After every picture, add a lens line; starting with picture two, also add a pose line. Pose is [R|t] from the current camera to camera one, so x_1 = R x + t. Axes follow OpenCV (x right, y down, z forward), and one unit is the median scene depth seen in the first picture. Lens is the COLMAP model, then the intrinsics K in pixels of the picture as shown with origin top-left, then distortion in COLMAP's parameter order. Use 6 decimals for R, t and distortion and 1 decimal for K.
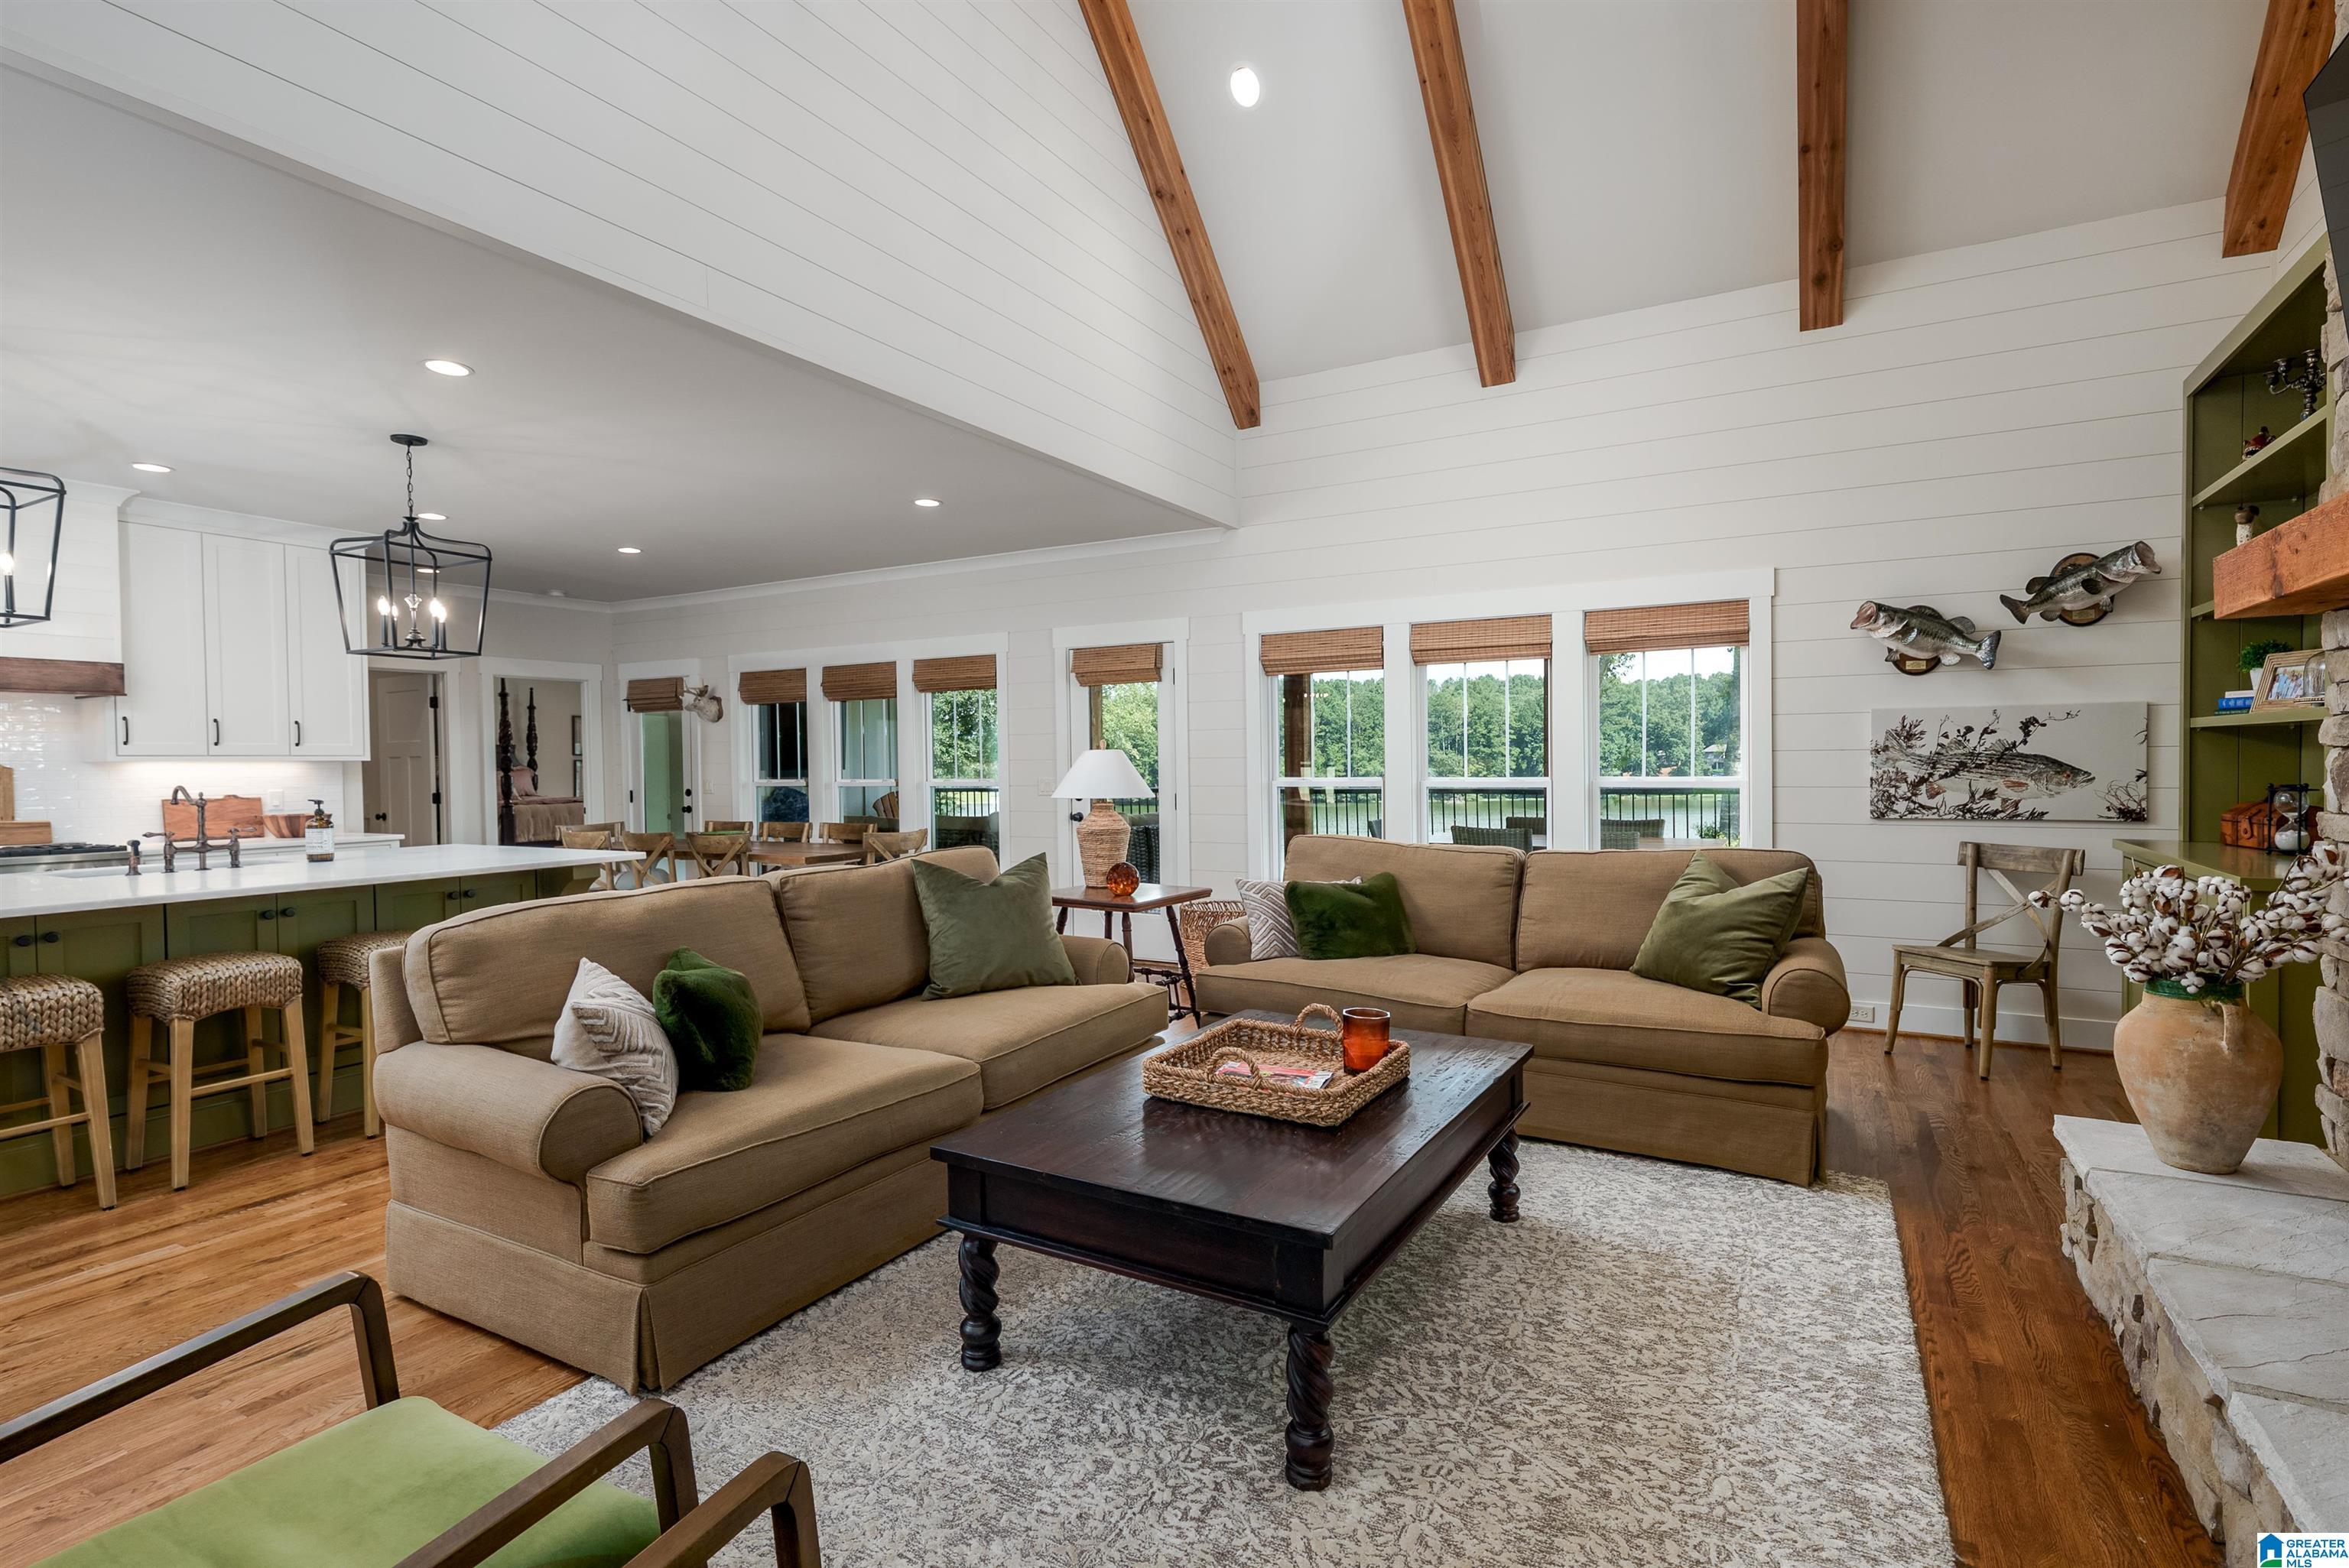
lens RADIAL K [[1144.3, 0, 1156.7], [0, 1144.3, 790.2], [0, 0, 1]] dist [0.010916, -0.000462]
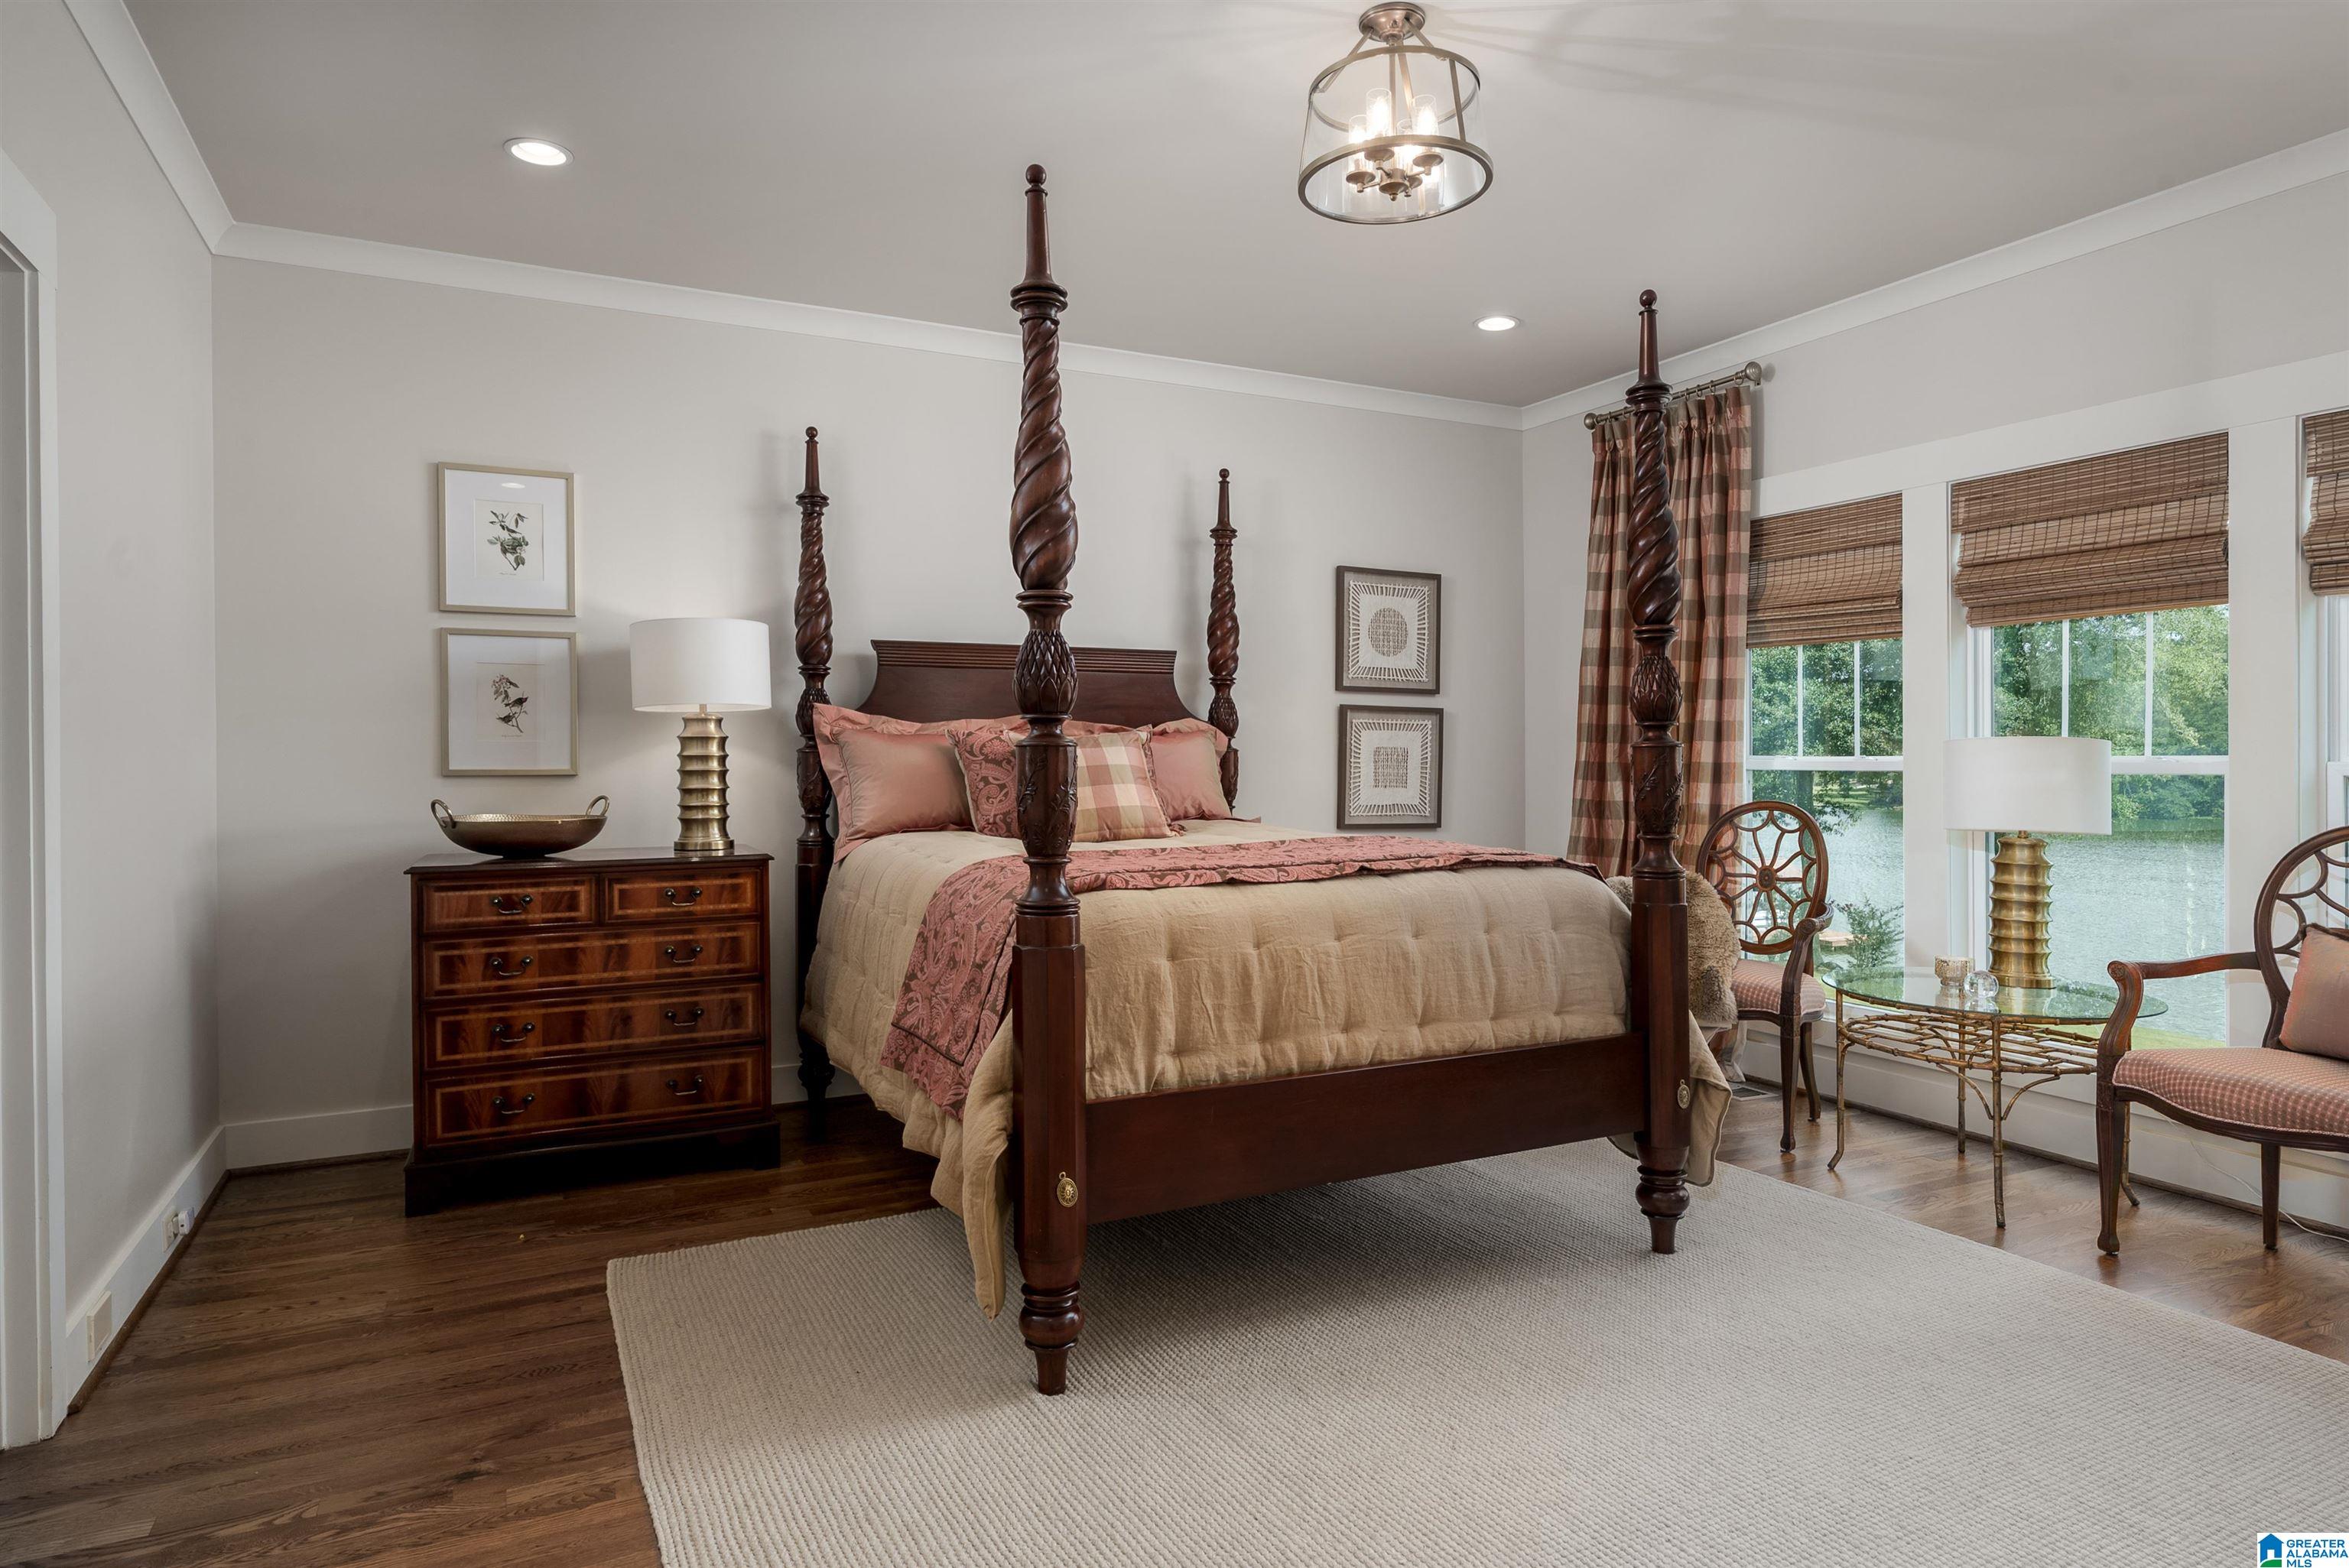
lens RADIAL K [[1322.3, 0, 1170.8], [0, 1322.3, 770.9], [0, 0, 1]] dist [0.018755, 0.001544]
pose [[0.839229, 0.011174, -0.543663, -0.816287], [-0.013820, 0.999904, -0.000781, -0.014329], [0.543603, 0.008169, 0.839303, 1.564878]]
